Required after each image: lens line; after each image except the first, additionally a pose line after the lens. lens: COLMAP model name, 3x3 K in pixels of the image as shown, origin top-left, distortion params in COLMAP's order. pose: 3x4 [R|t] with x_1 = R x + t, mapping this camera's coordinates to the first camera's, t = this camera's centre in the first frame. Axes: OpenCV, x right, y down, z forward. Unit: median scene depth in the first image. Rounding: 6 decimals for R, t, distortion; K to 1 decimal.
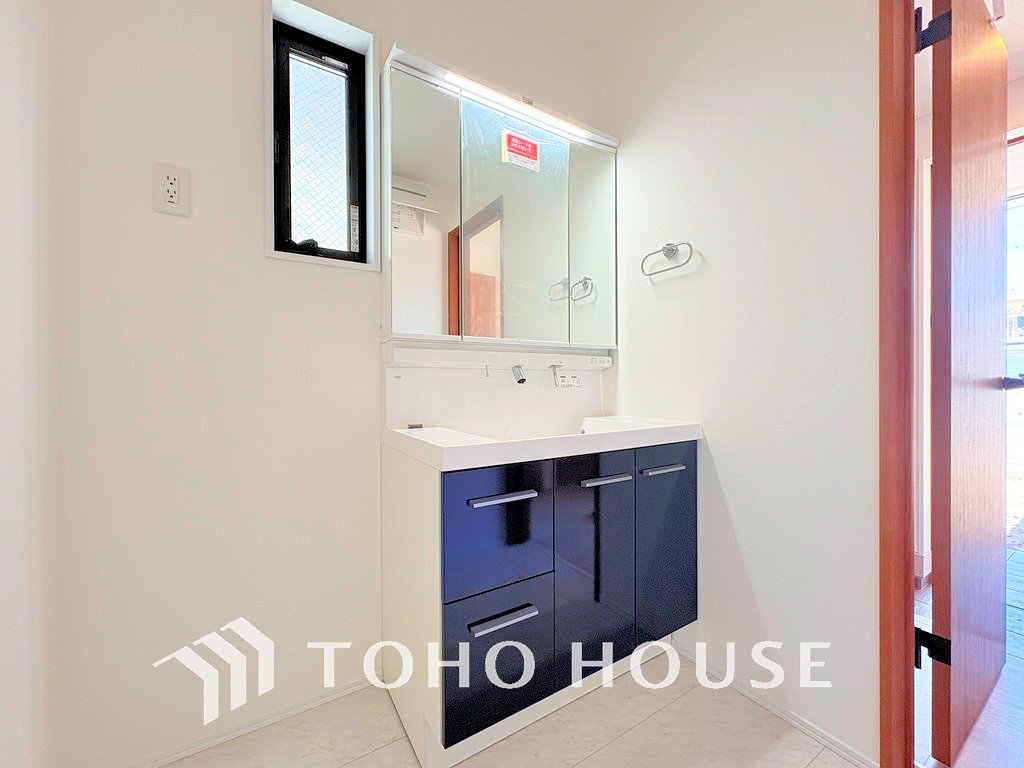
lens RADIAL K [[412.1, 0, 518.1], [0, 412.1, 383.1], [0, 0, 1]] dist [-0.001049, -0.000044]
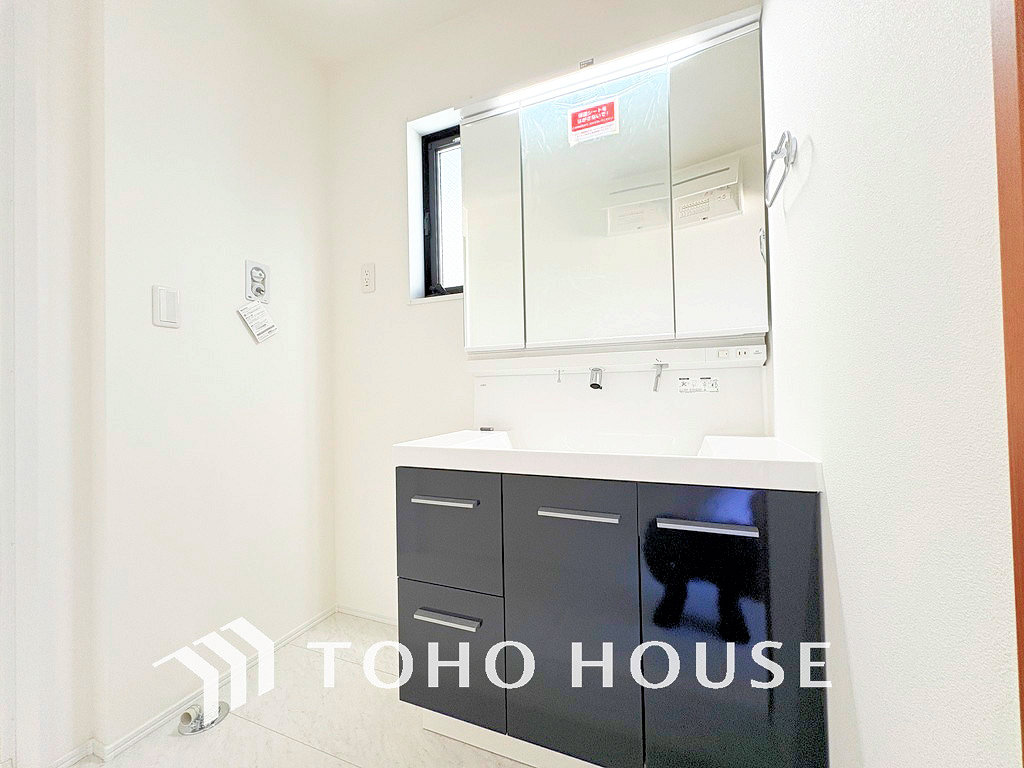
lens RADIAL K [[412.1, 0, 518.1], [0, 412.1, 383.1], [0, 0, 1]] dist [-0.001049, -0.000044]
pose [[0.573954, -0.021245, -0.818612, 0.639568], [0.017032, 0.999757, -0.014005, -0.002247], [0.818710, -0.005905, 0.574177, 0.382437]]
